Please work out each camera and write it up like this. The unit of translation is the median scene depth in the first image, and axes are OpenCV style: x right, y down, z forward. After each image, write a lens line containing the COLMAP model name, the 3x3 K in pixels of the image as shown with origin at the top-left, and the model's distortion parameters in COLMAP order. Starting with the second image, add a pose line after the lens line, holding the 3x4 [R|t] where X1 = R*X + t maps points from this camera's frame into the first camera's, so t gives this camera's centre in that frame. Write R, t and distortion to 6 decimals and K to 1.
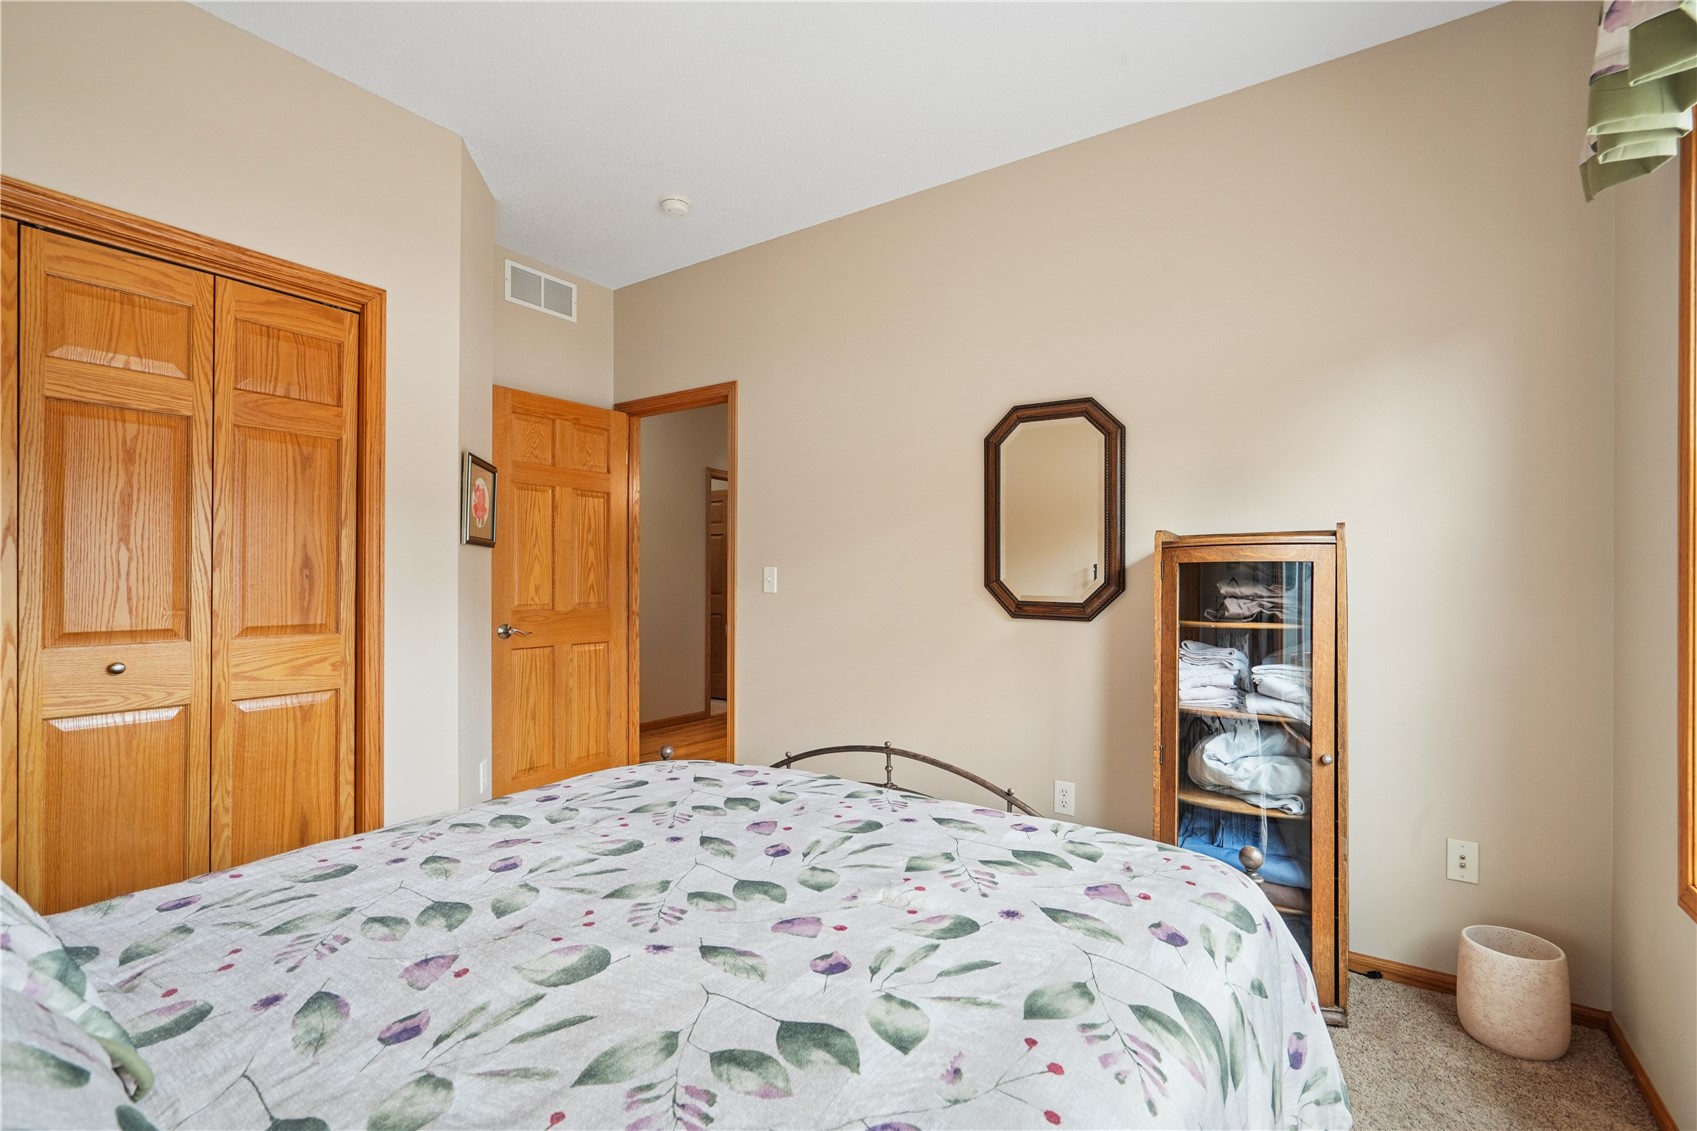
lens RADIAL K [[766.6, 0, 842.7], [0, 766.6, 571.3], [0, 0, 1]] dist [-0.007976, 0.003763]
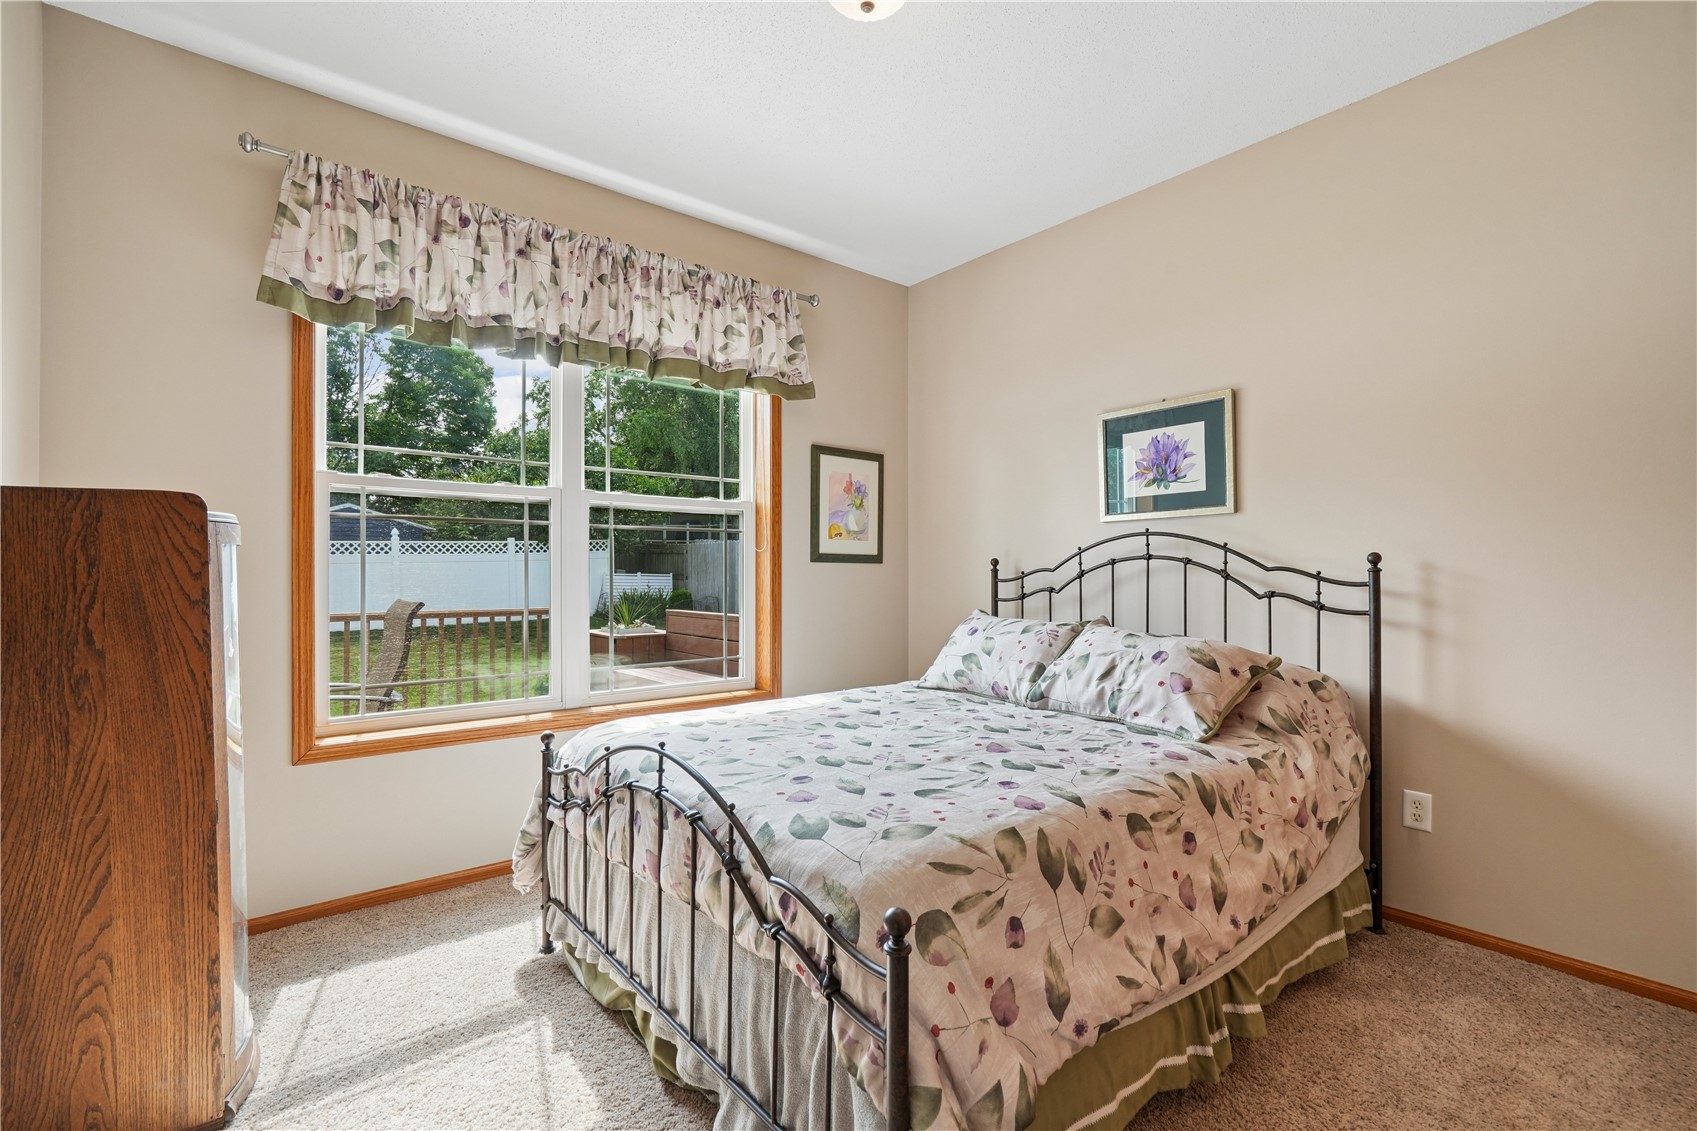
lens RADIAL K [[766.6, 0, 849.5], [0, 766.6, 571.0], [0, 0, 1]] dist [-0.007976, 0.003763]
pose [[-0.962784, -0.012517, 0.269984, -0.447907], [-0.015008, 0.999862, -0.007166, 0.026364], [-0.269857, -0.010951, -0.962838, 2.016095]]
